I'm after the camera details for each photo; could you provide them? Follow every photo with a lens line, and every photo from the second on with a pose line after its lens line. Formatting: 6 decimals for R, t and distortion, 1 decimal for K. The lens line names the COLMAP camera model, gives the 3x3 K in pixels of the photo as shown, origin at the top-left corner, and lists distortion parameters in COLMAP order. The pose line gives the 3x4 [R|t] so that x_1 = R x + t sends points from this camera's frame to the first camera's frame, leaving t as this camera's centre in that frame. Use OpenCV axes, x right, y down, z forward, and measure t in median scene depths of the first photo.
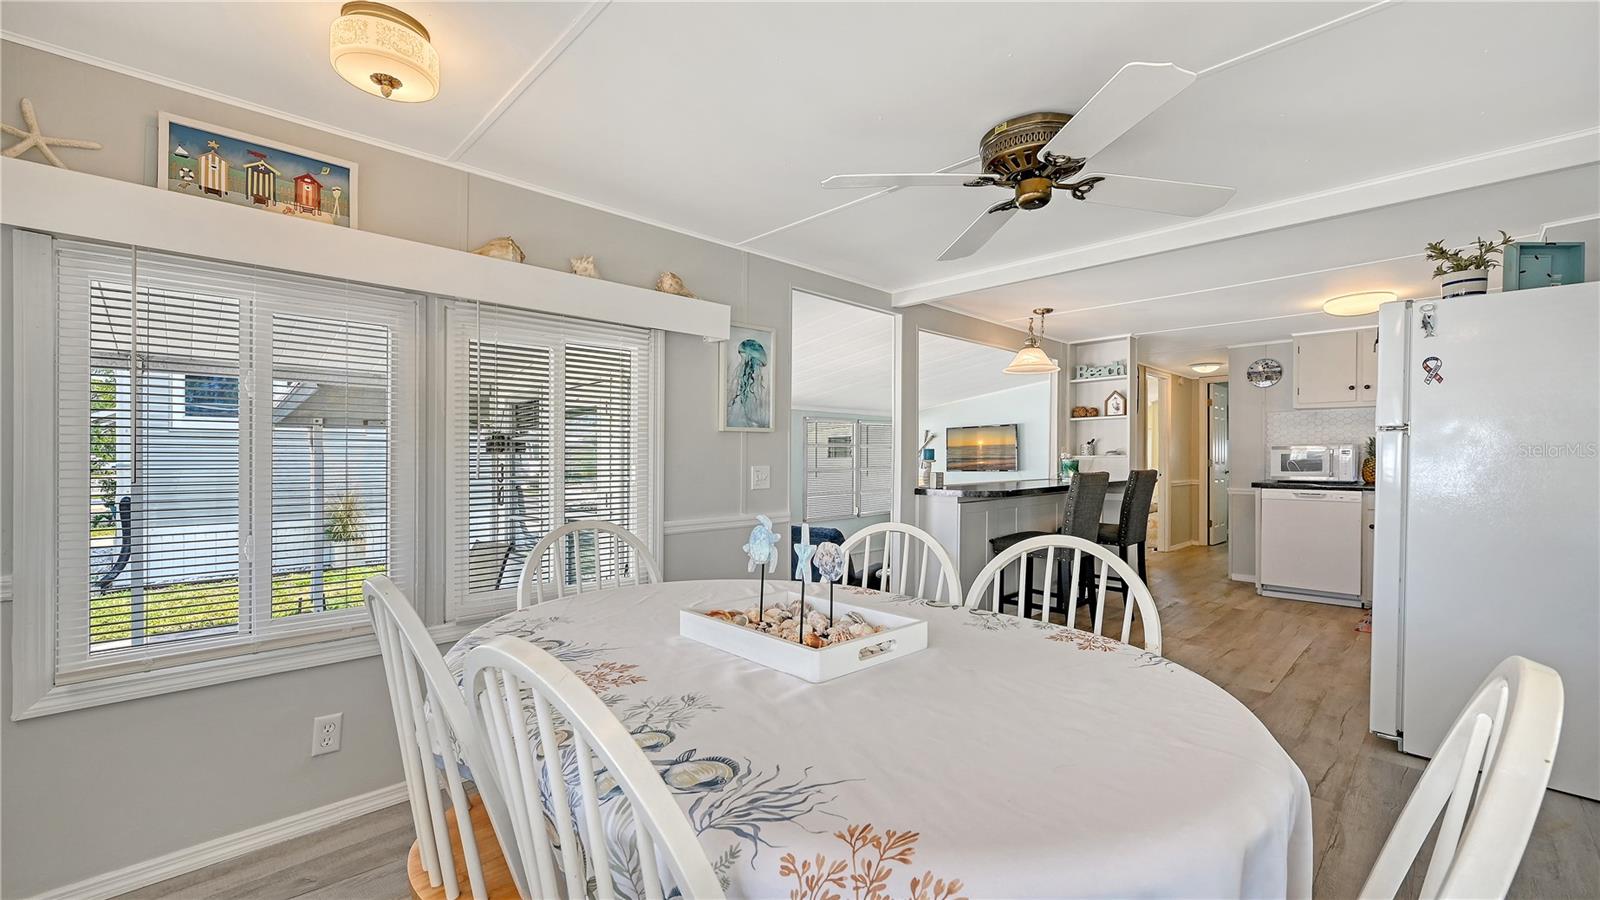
lens RADIAL K [[639.8, 0, 803.4], [0, 639.8, 454.4], [0, 0, 1]] dist [-0.001015, 0.000629]
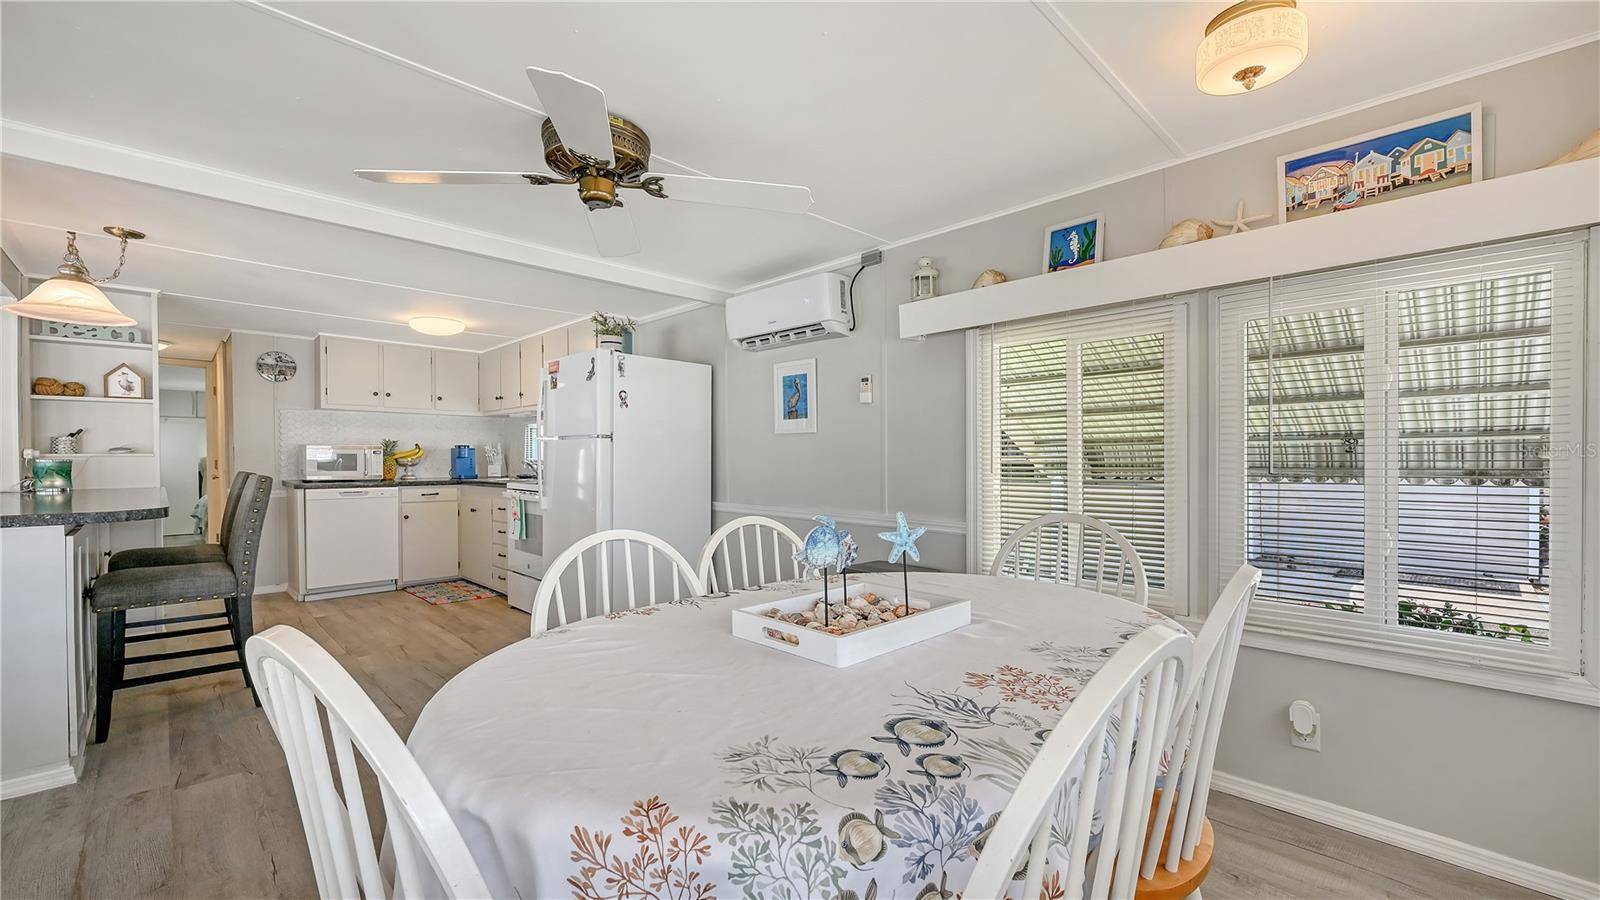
lens RADIAL K [[639.8, 0, 808.7], [0, 639.8, 469.3], [0, 0, 1]] dist [-0.001015, 0.000629]
pose [[-0.018791, -0.019002, 0.999643, -0.238067], [-0.004713, 0.999810, 0.018917, 0.001456], [-0.999812, -0.004356, -0.018877, 0.257877]]
